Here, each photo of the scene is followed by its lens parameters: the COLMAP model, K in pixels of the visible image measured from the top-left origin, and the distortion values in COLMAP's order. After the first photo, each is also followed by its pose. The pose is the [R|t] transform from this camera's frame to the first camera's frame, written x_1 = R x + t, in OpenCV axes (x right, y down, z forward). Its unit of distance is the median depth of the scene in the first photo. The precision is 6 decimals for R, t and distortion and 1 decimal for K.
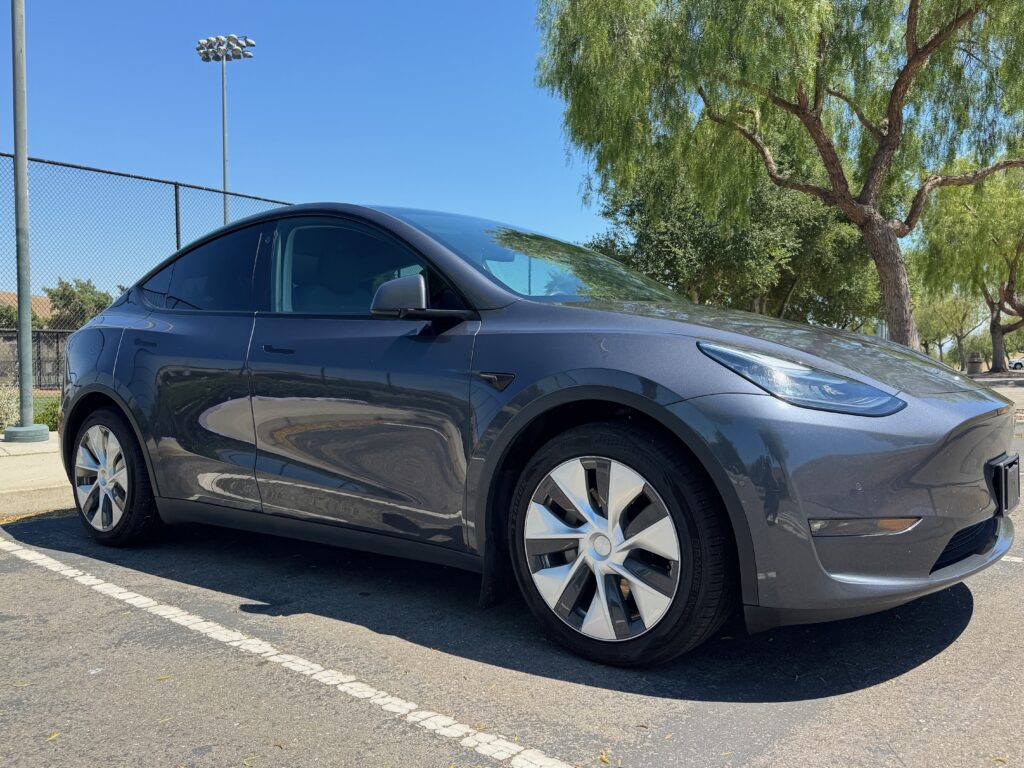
lens RADIAL K [[872.4, 0, 510.3], [0, 872.4, 381.5], [0, 0, 1]] dist [0.005357, -0.002133]
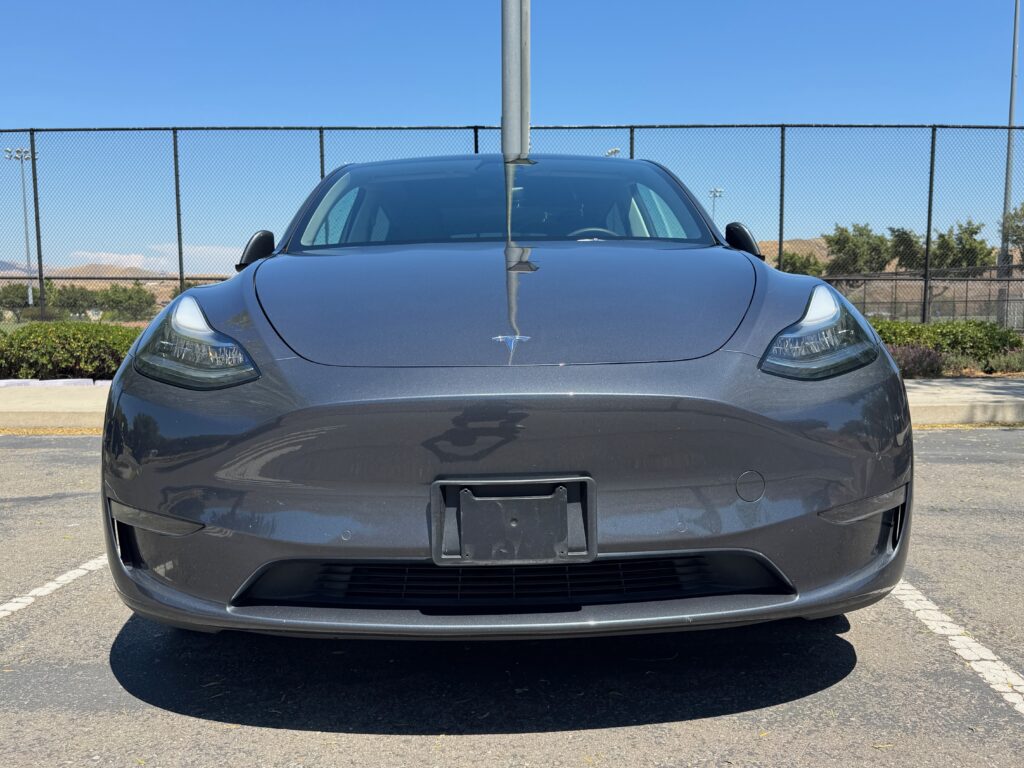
lens RADIAL K [[872.4, 0, 510.9], [0, 872.4, 386.4], [0, 0, 1]] dist [0.005357, -0.002133]
pose [[0.629757, 0.072971, -0.773357, 0.216369], [-0.017489, 0.996658, 0.079799, -0.005581], [0.776595, -0.036729, 0.628928, 0.129586]]
